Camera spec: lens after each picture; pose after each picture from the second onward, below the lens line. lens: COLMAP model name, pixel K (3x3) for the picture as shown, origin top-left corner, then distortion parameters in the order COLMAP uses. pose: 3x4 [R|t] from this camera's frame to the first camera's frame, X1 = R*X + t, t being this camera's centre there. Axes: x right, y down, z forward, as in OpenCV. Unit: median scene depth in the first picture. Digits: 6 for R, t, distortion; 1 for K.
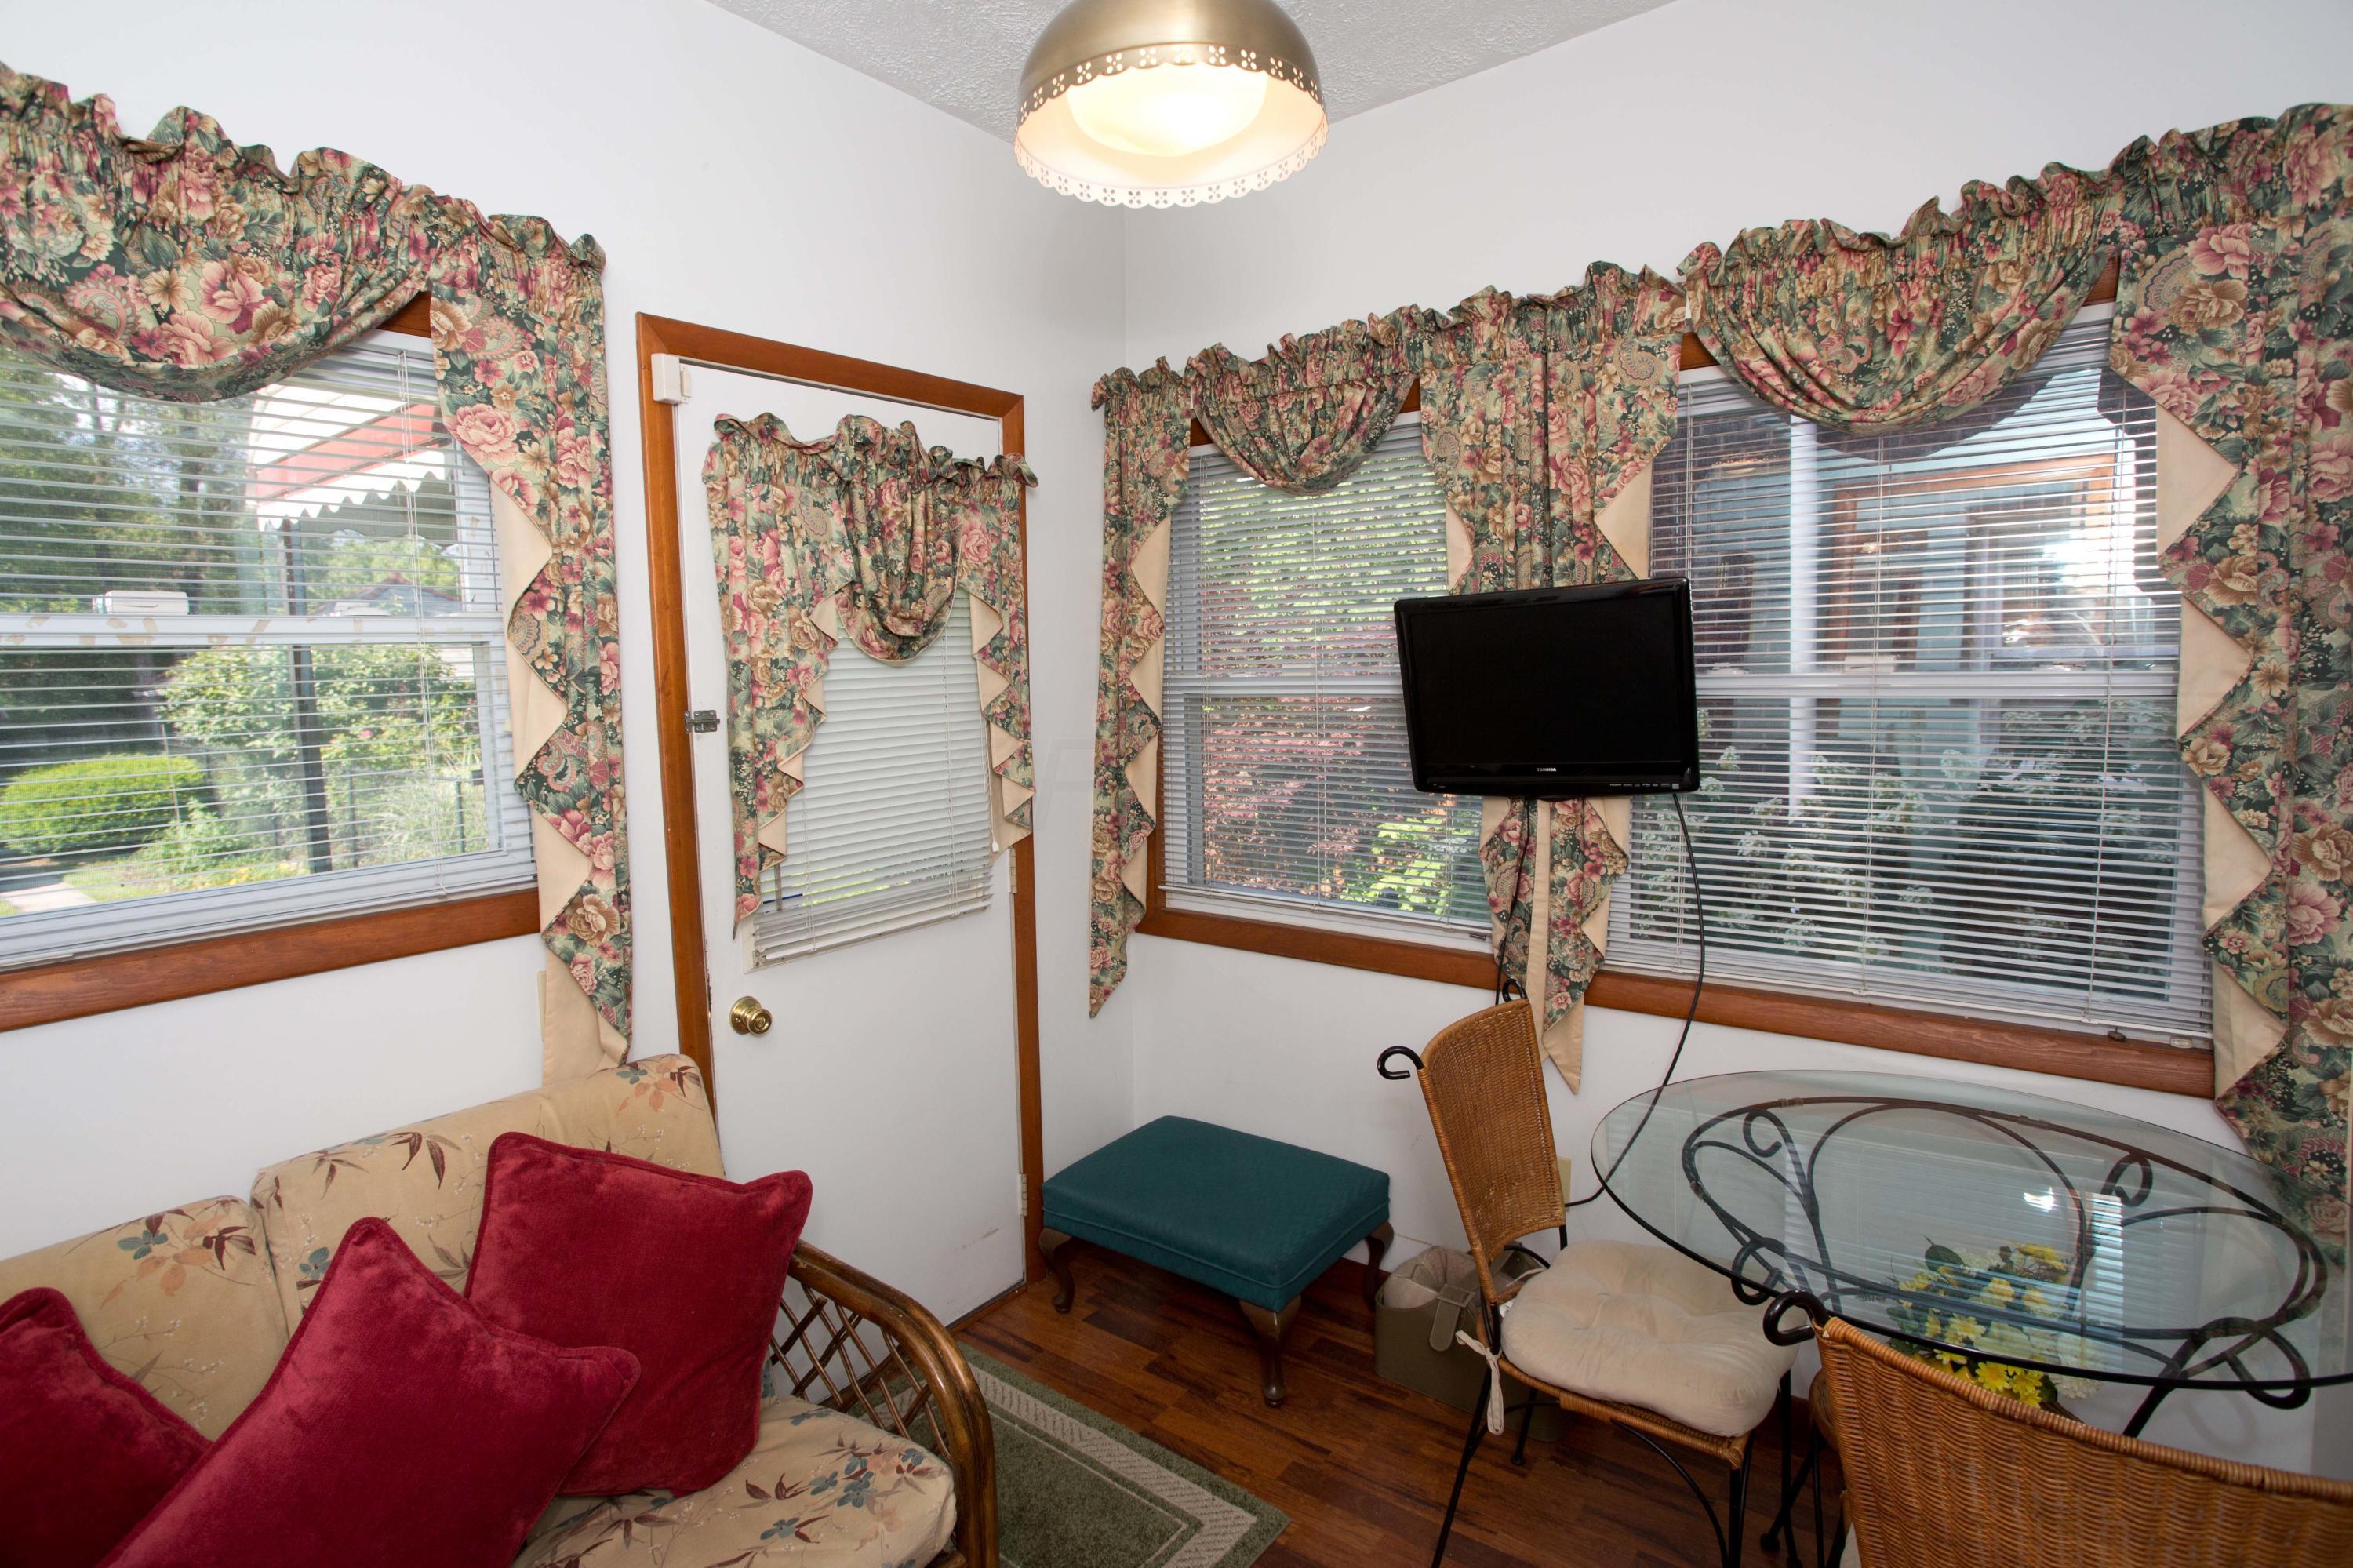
lens RADIAL K [[1157.6, 0, 1187.1], [0, 1157.6, 779.9], [0, 0, 1]] dist [-0.066845, 0.029884]
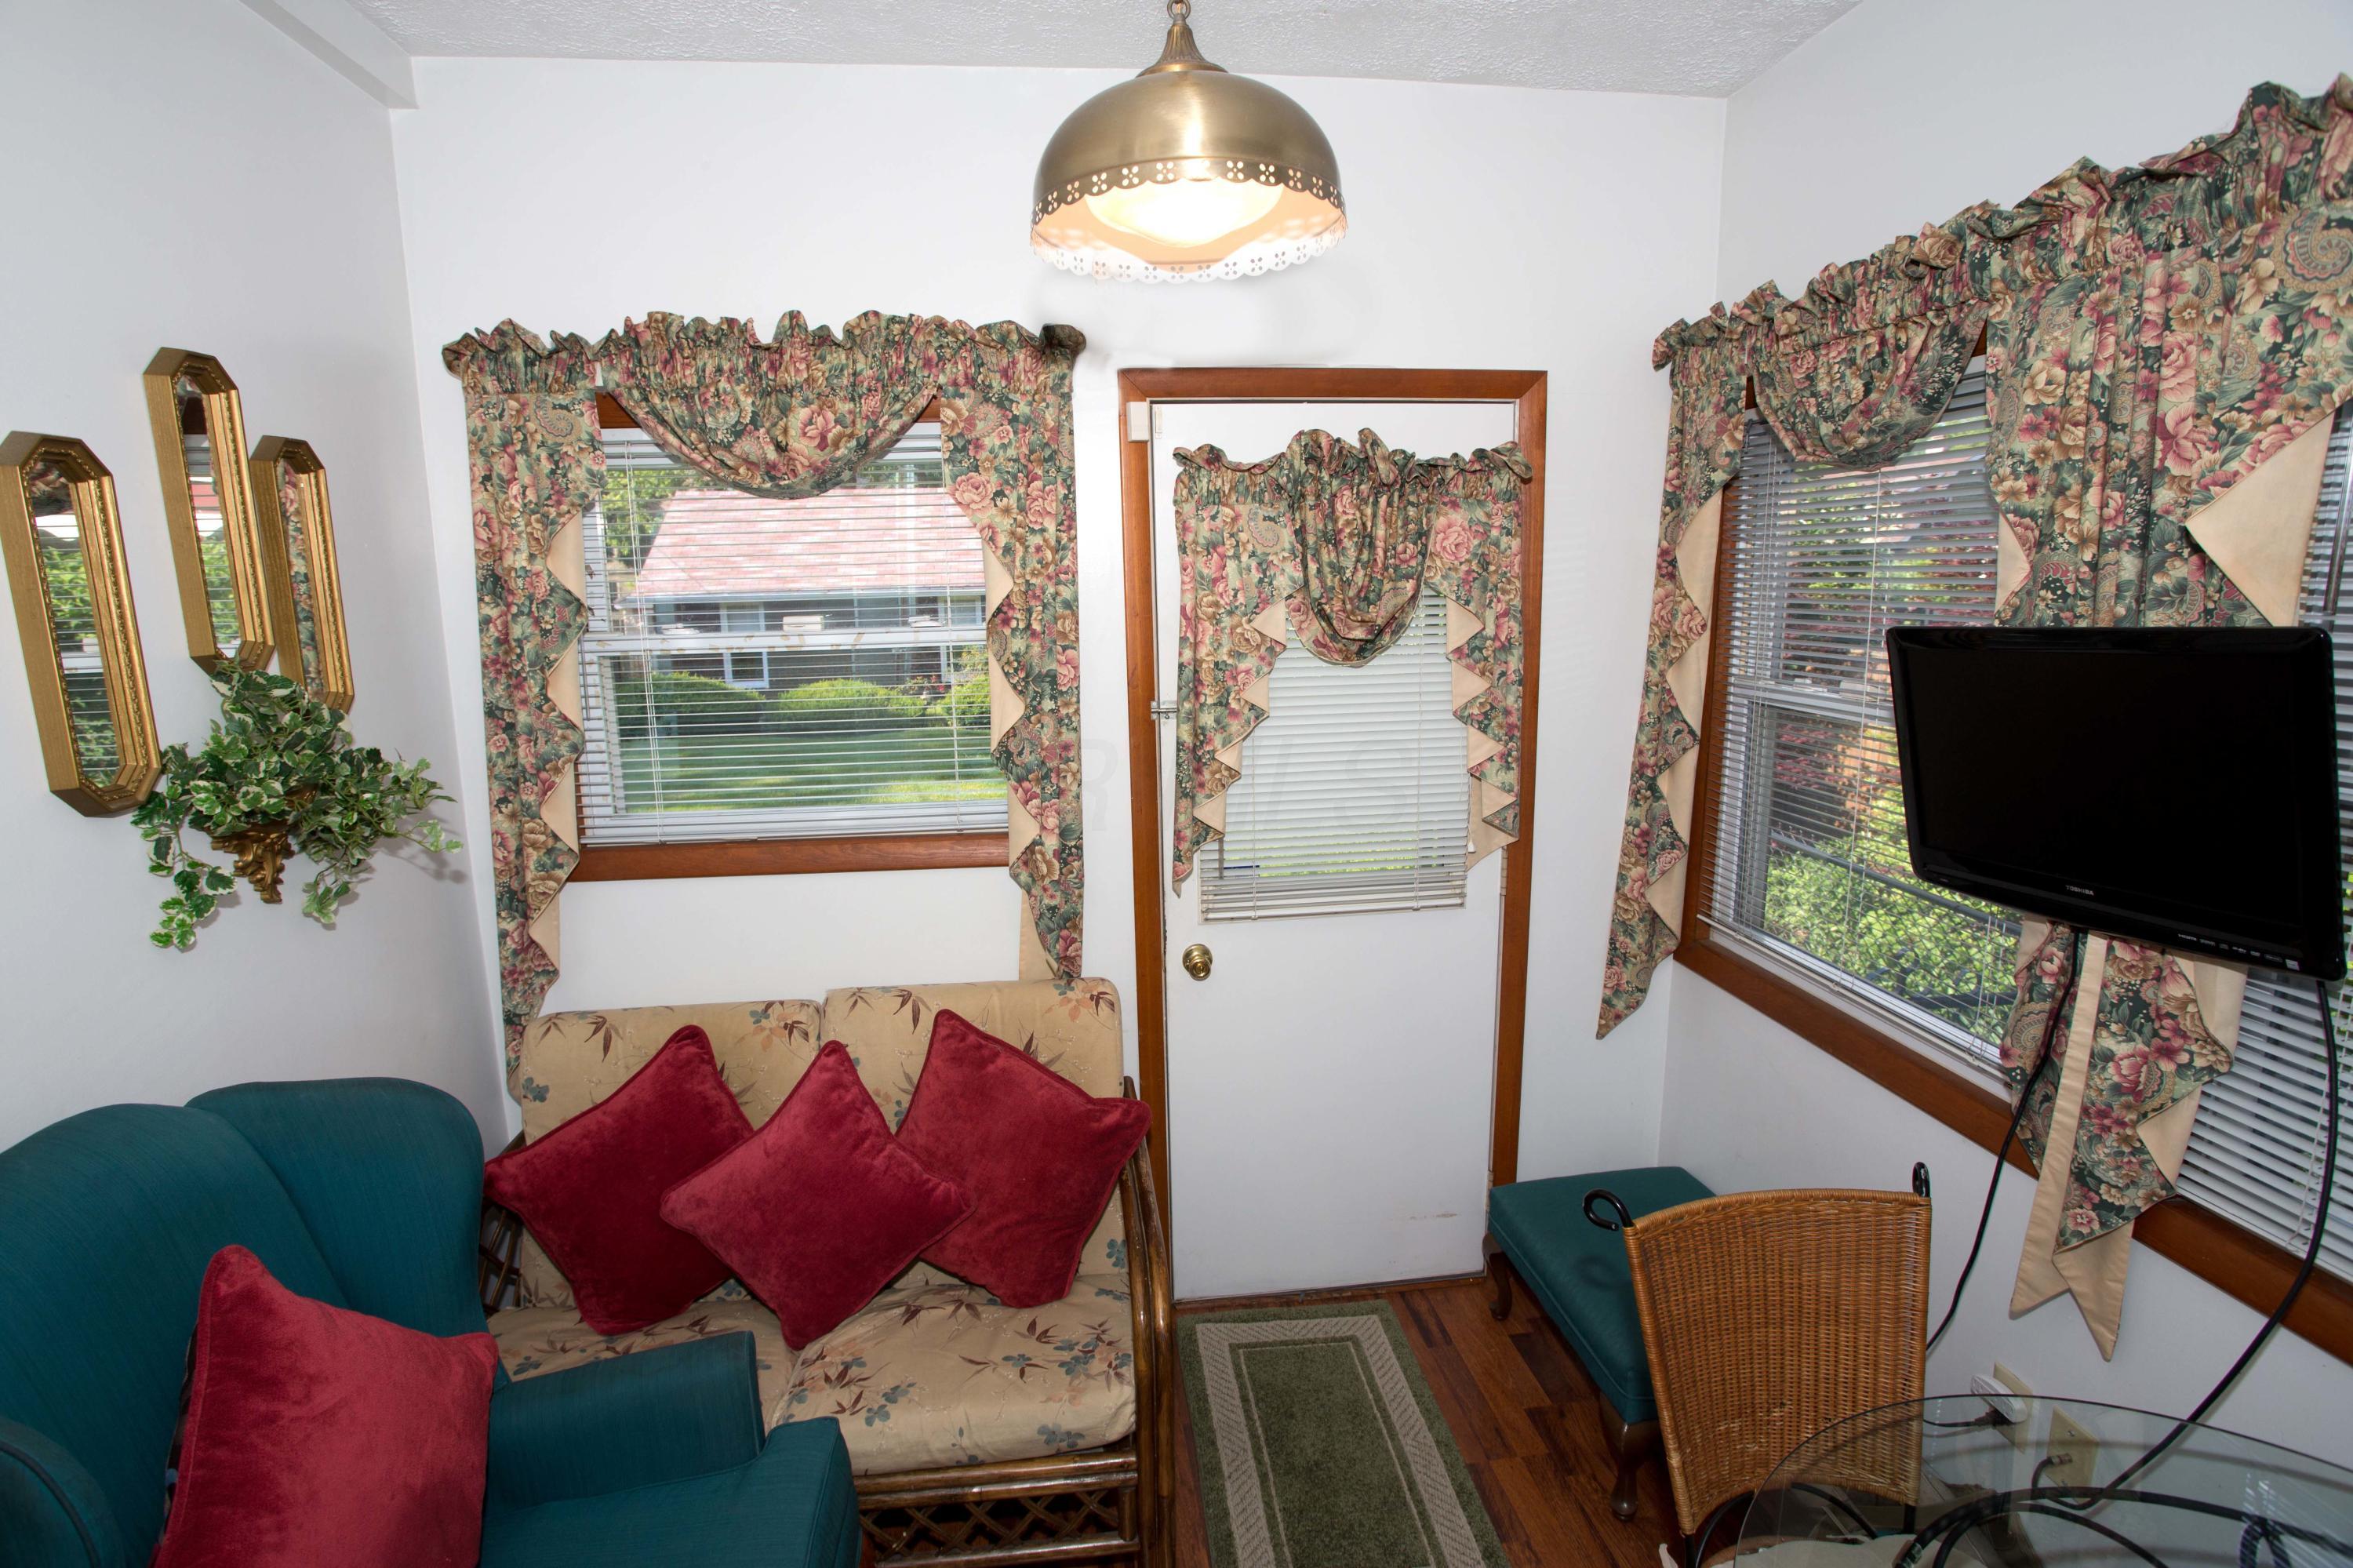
lens RADIAL K [[1157.6, 0, 1172.9], [0, 1157.6, 787.2], [0, 0, 1]] dist [-0.066845, 0.029884]
pose [[0.692491, 0.141767, -0.707360, 0.410649], [-0.073168, 0.989248, 0.126632, -0.116707], [0.717707, -0.035935, 0.695418, 0.160412]]
